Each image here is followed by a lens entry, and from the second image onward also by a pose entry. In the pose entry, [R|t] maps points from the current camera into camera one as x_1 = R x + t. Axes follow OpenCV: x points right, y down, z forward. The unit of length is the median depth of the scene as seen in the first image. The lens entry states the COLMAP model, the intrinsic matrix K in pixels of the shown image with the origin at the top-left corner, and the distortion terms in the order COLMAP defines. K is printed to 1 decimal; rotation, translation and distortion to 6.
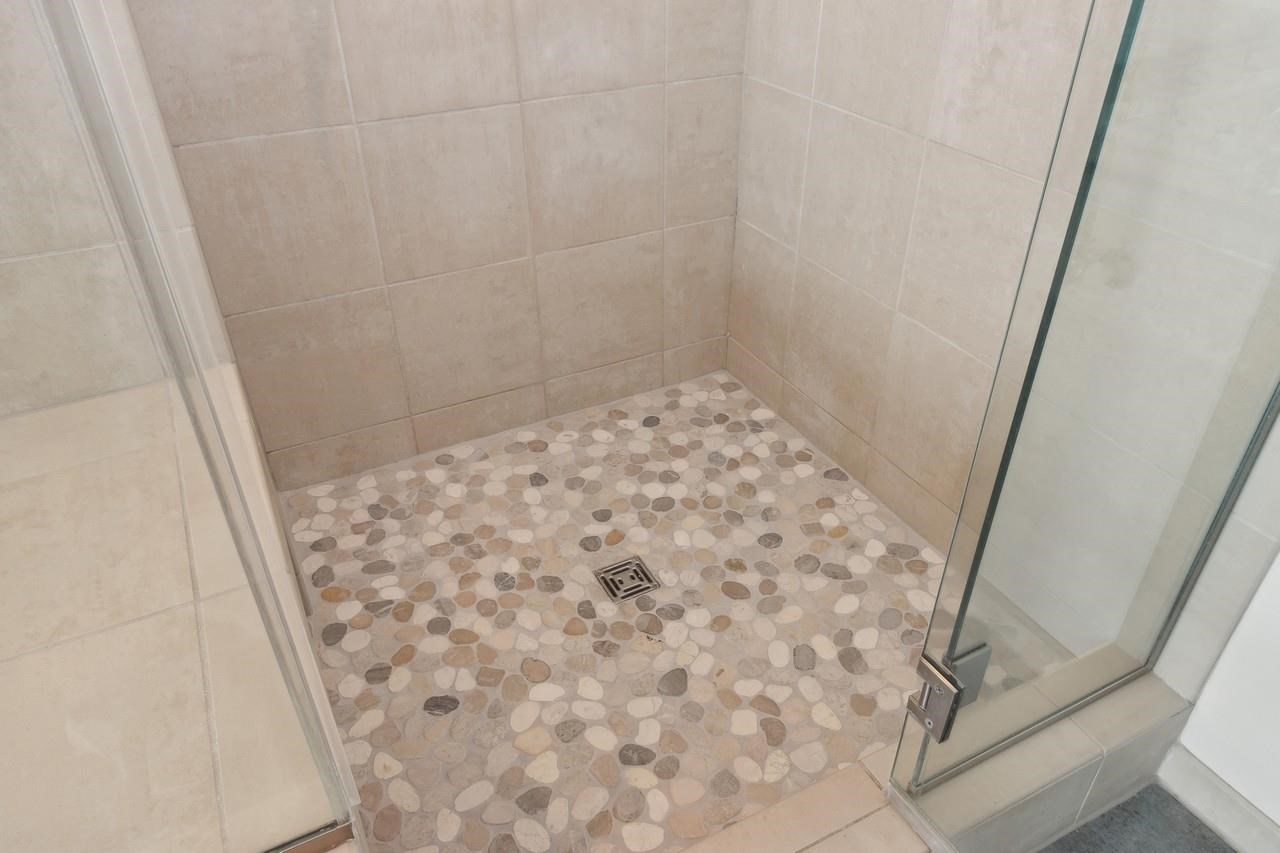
lens RADIAL K [[881.5, 0, 637.5], [0, 881.5, 432.0], [0, 0, 1]] dist [0.026202, -0.002340]
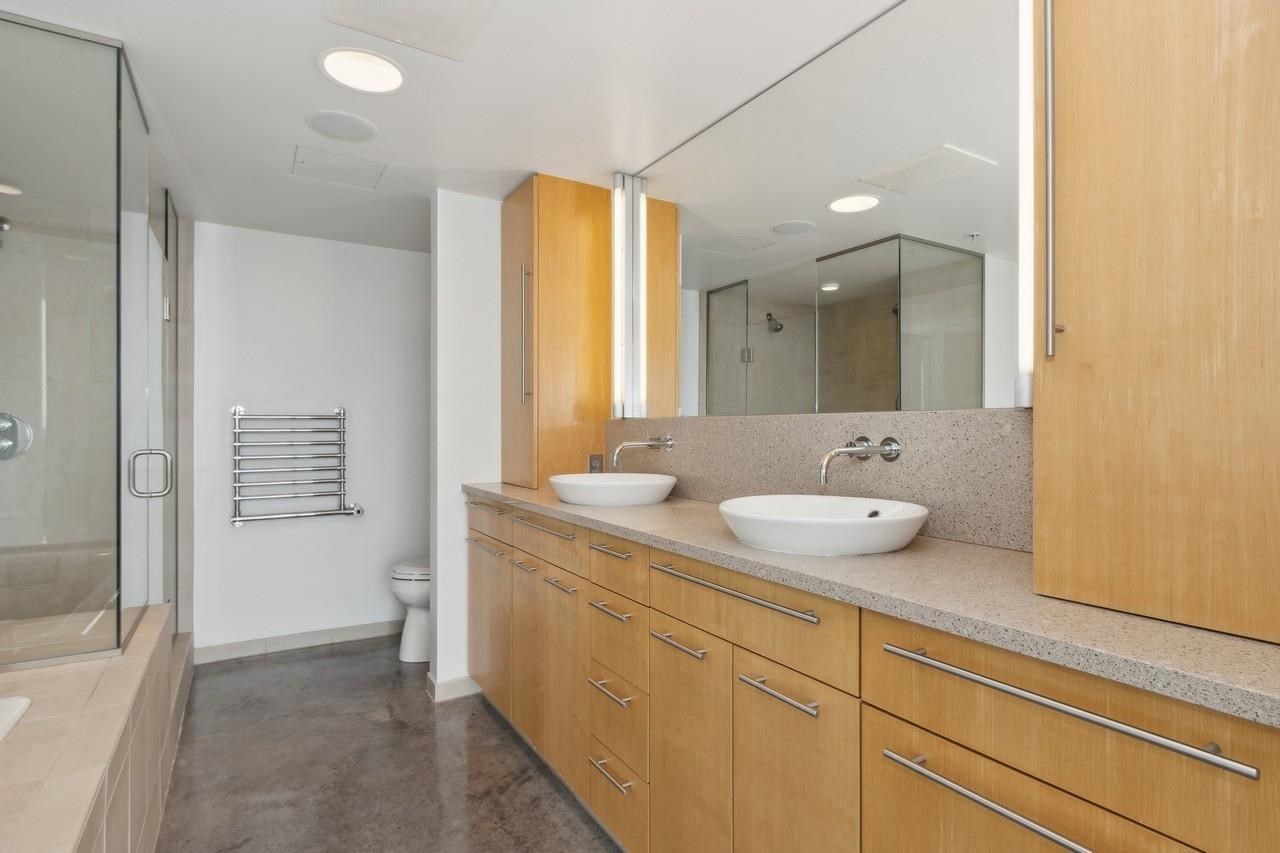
lens RADIAL K [[640.0, 0, 637.9], [0, 640.0, 436.2], [0, 0, 1]] dist [0.001003, -0.000678]
pose [[-0.083368, -0.001231, 0.996518, -1.447645], [0.564419, 0.824078, 0.048237, 0.380963], [-0.821268, 0.566475, -0.068007, -0.501067]]
